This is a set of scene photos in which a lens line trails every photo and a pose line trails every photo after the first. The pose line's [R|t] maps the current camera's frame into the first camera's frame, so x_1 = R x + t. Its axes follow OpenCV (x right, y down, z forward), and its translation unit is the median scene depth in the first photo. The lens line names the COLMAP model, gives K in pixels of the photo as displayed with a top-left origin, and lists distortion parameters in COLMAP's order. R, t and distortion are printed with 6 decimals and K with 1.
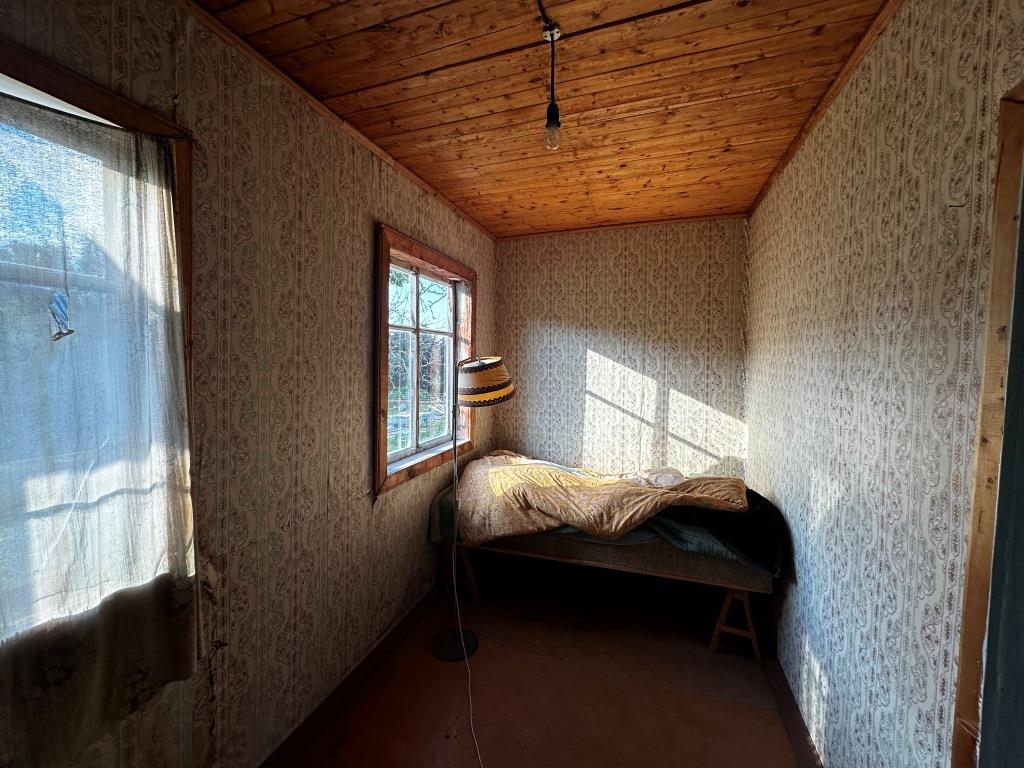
lens RADIAL K [[408.8, 0, 510.5], [0, 408.8, 383.0], [0, 0, 1]] dist [-0.001375, 0.000303]
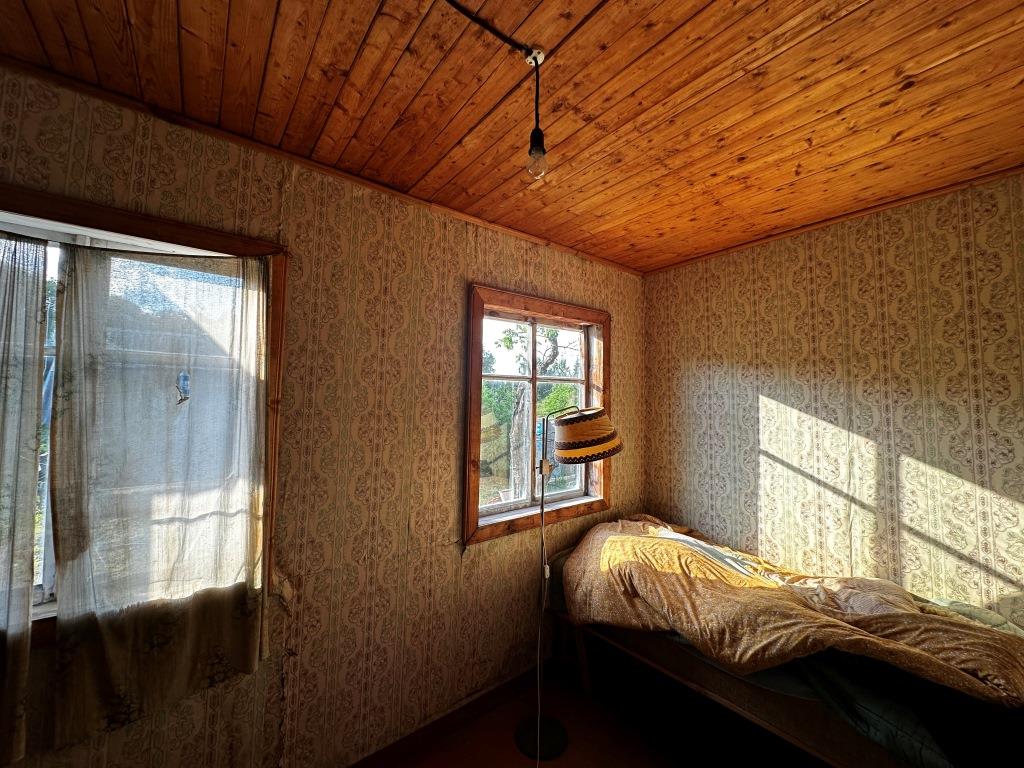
lens RADIAL K [[408.8, 0, 513.0], [0, 408.8, 383.1], [0, 0, 1]] dist [-0.001375, 0.000303]
pose [[0.843660, -0.026740, -0.536211, 0.356839], [-0.026969, 0.995387, -0.092070, -0.037903], [0.536200, 0.092137, 0.839047, 0.193785]]
